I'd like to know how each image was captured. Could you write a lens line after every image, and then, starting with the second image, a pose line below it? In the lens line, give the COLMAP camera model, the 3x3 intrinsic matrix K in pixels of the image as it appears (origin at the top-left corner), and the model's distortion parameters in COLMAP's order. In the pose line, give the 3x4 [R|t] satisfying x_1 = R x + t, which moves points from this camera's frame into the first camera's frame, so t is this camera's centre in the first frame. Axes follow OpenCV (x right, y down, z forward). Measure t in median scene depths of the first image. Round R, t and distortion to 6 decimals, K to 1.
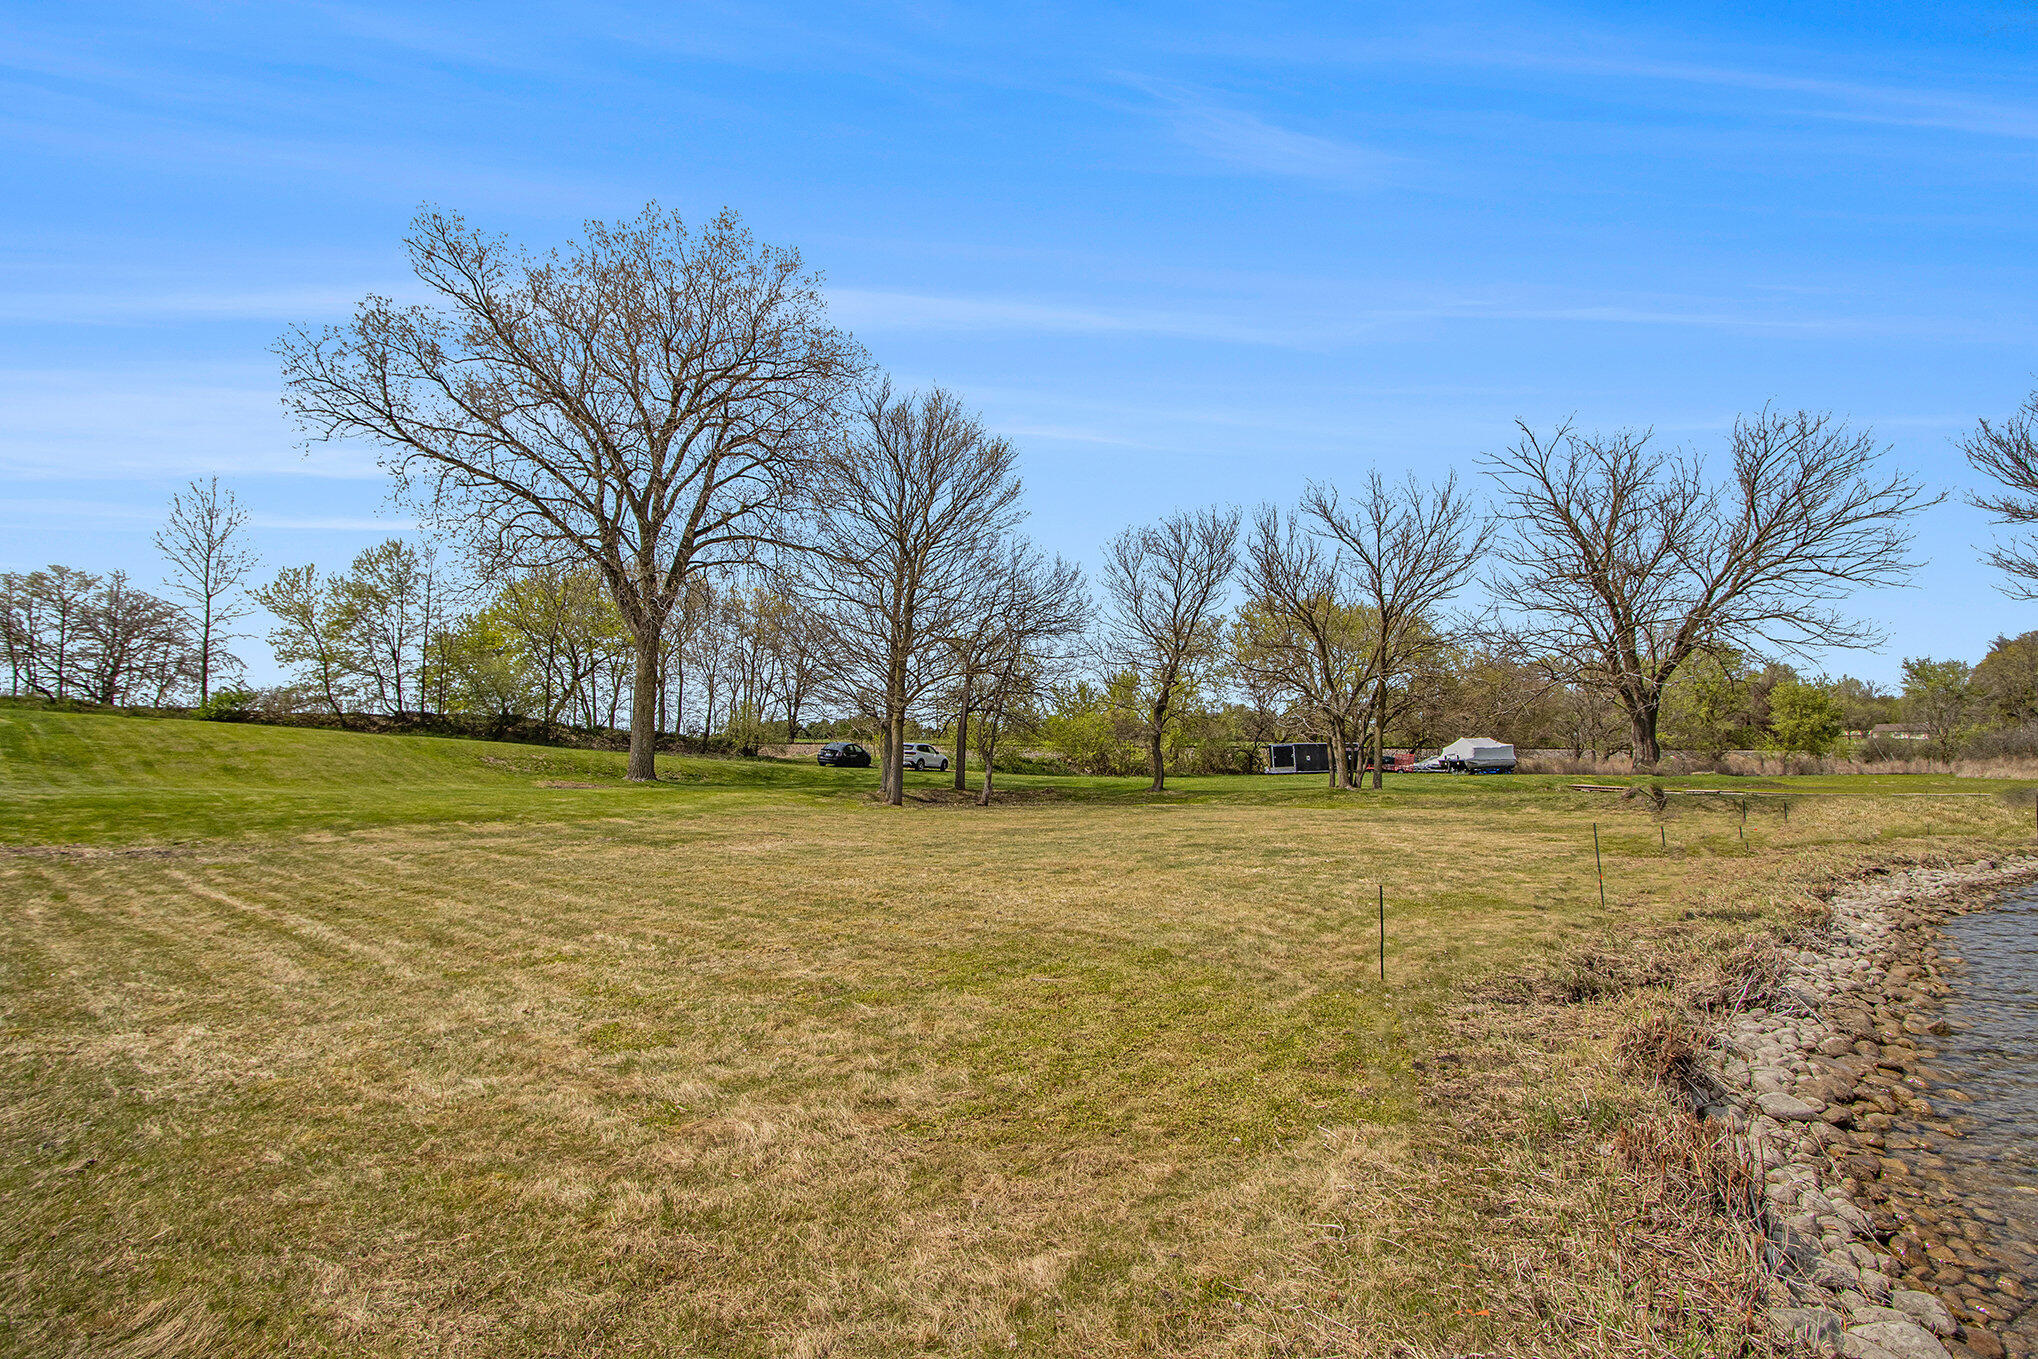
lens RADIAL K [[929.4, 0, 1024.0], [0, 929.4, 687.9], [0, 0, 1]] dist [-0.015849, 0.002003]
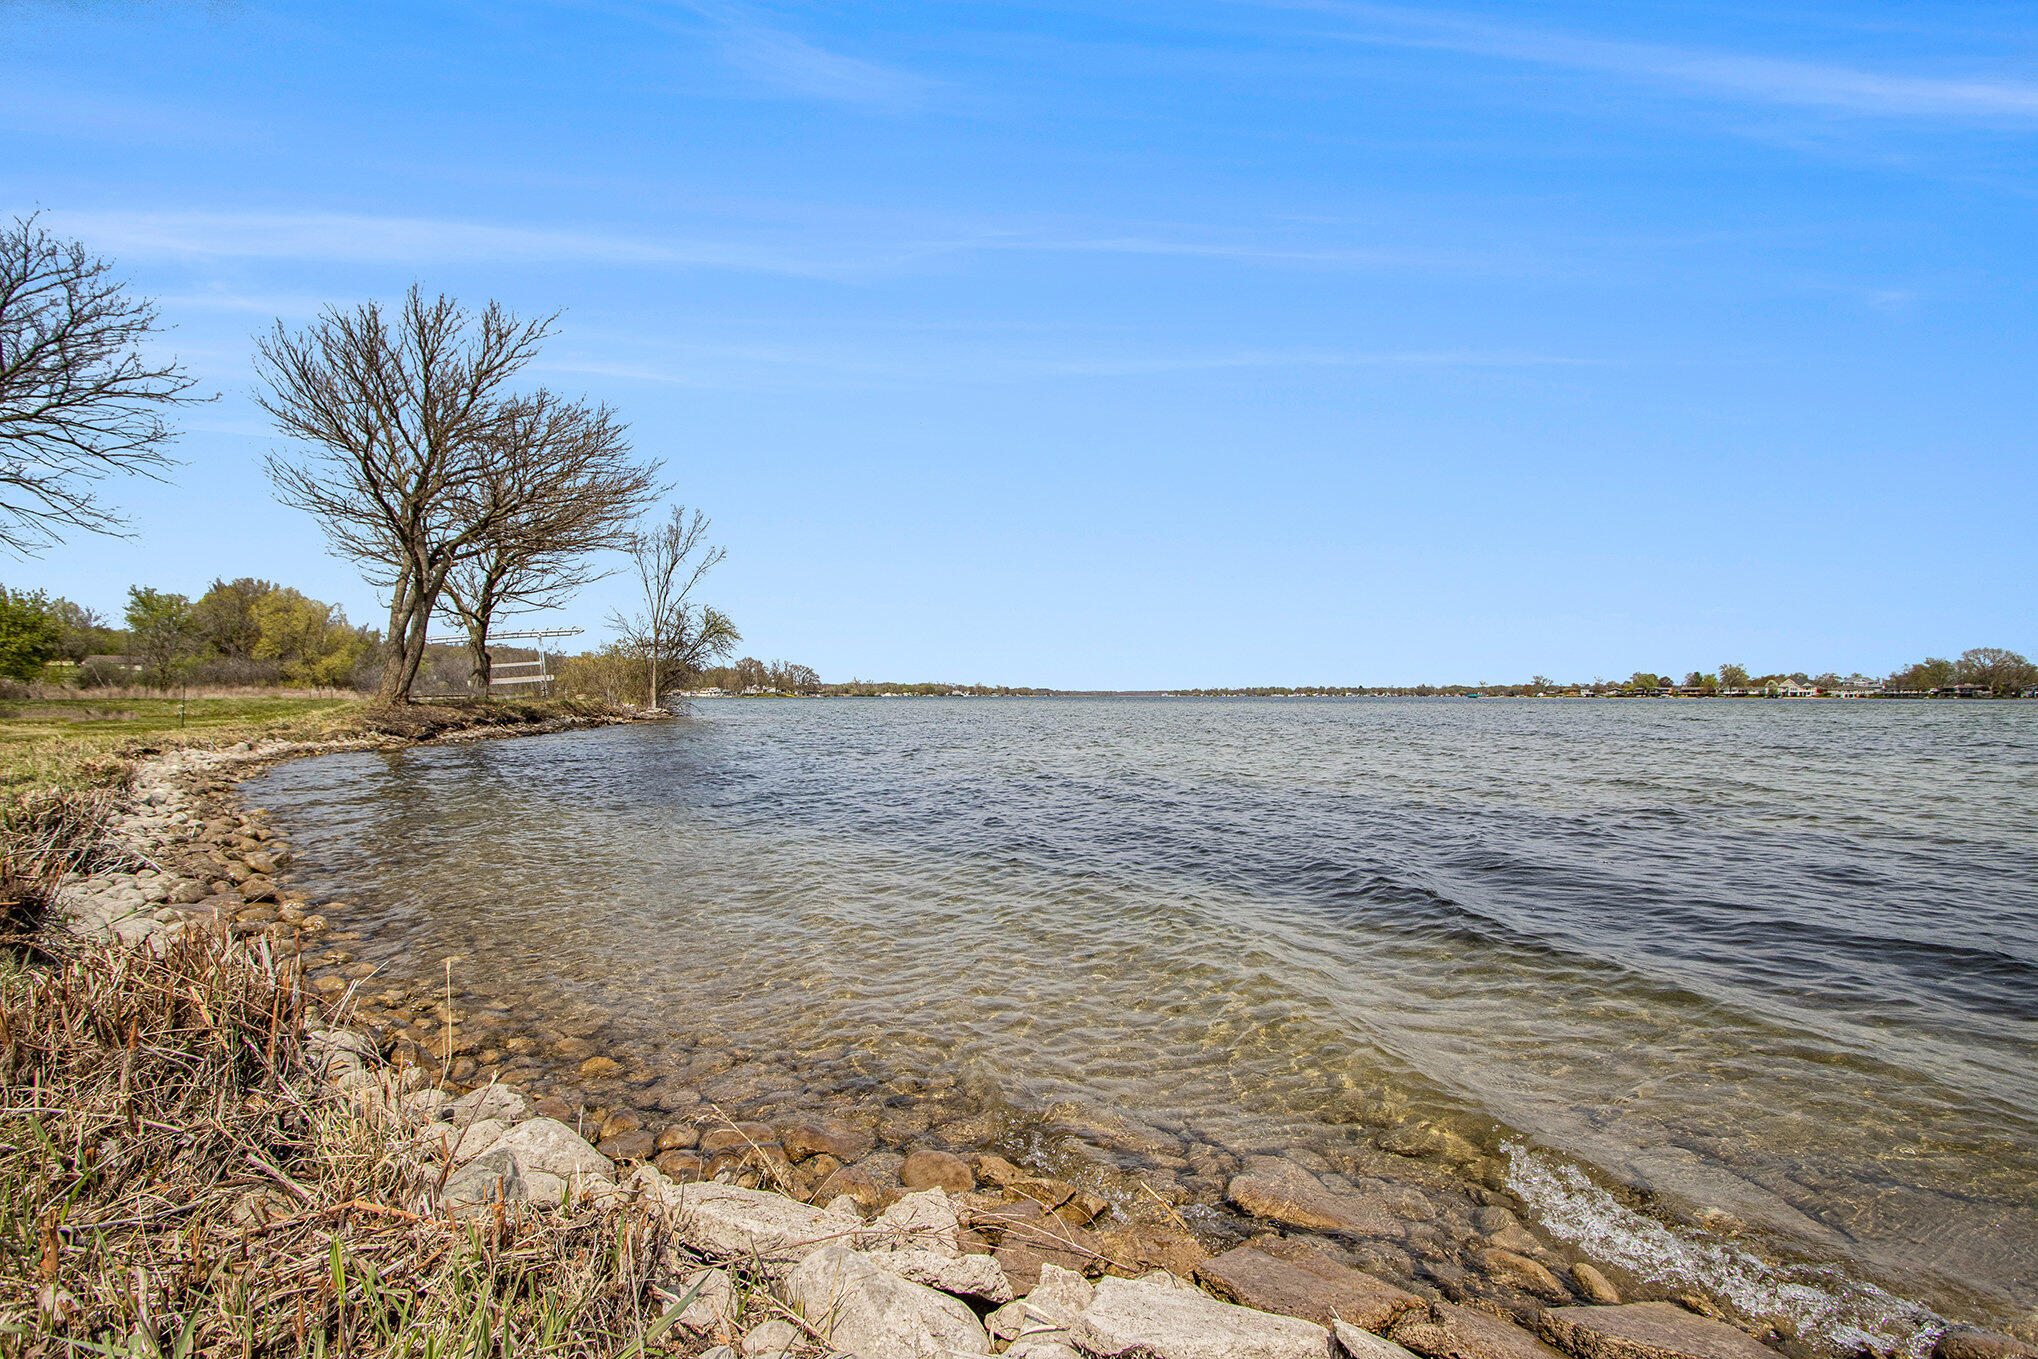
lens RADIAL K [[929.4, 0, 1019.0], [0, 929.4, 690.3], [0, 0, 1]] dist [-0.015849, 0.002003]
pose [[0.028057, 0.015438, 0.999487, 0.033003], [-0.088195, 0.996020, -0.012909, 0.038870], [-0.995708, -0.087787, 0.029307, 0.069787]]
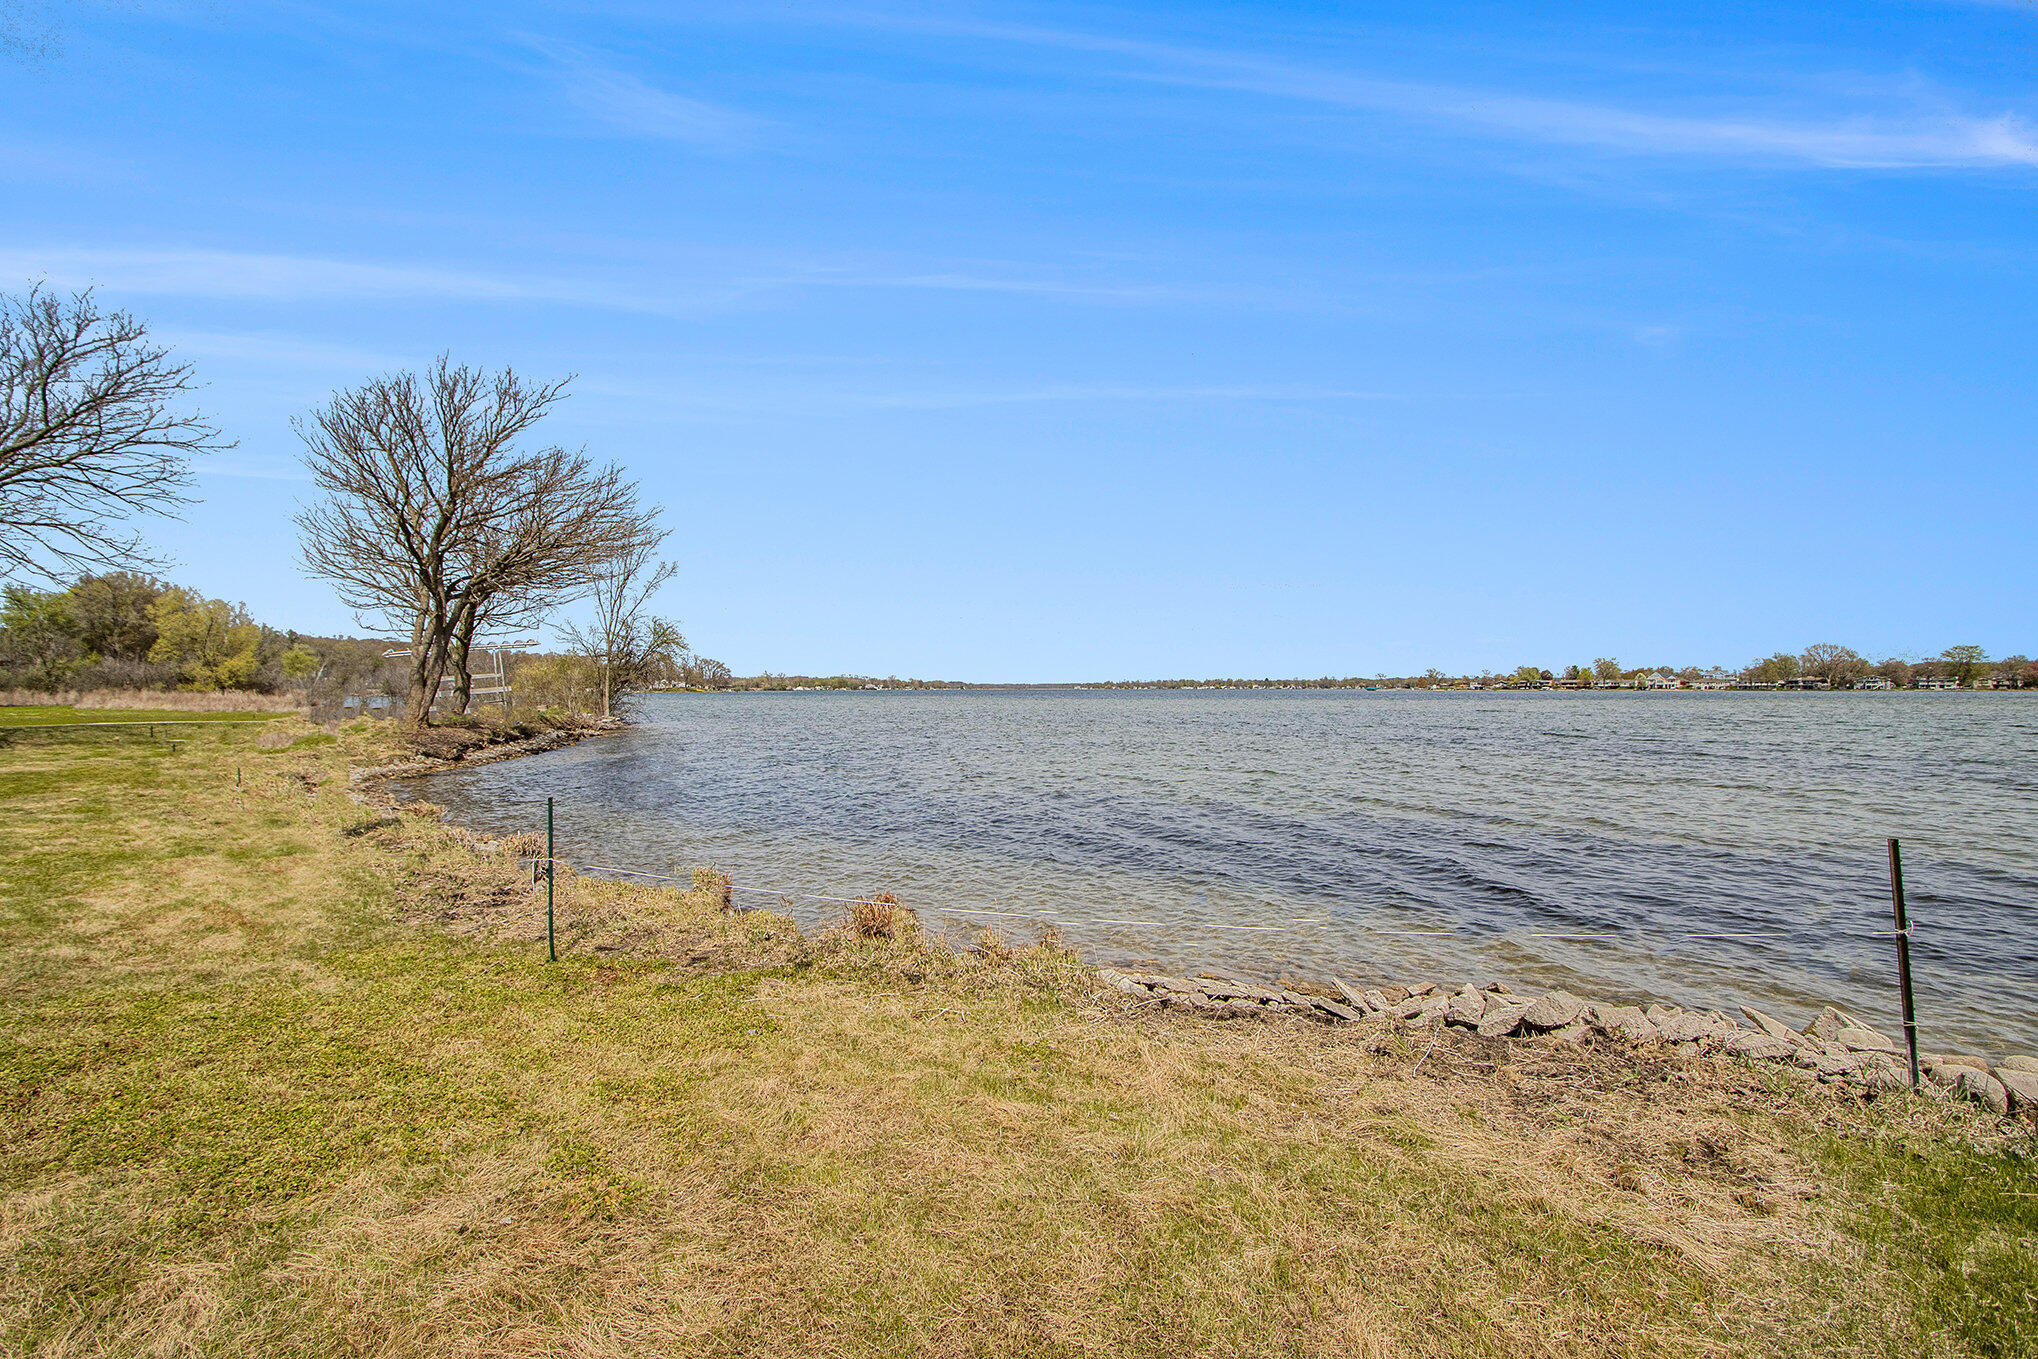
lens RADIAL K [[929.4, 0, 1010.4], [0, 929.4, 690.5], [0, 0, 1]] dist [-0.015849, 0.002003]
pose [[-0.055416, 0.007659, 0.998434, -0.113443], [-0.083524, 0.996430, -0.012279, 0.014697], [-0.994964, -0.084074, -0.054578, 0.113902]]
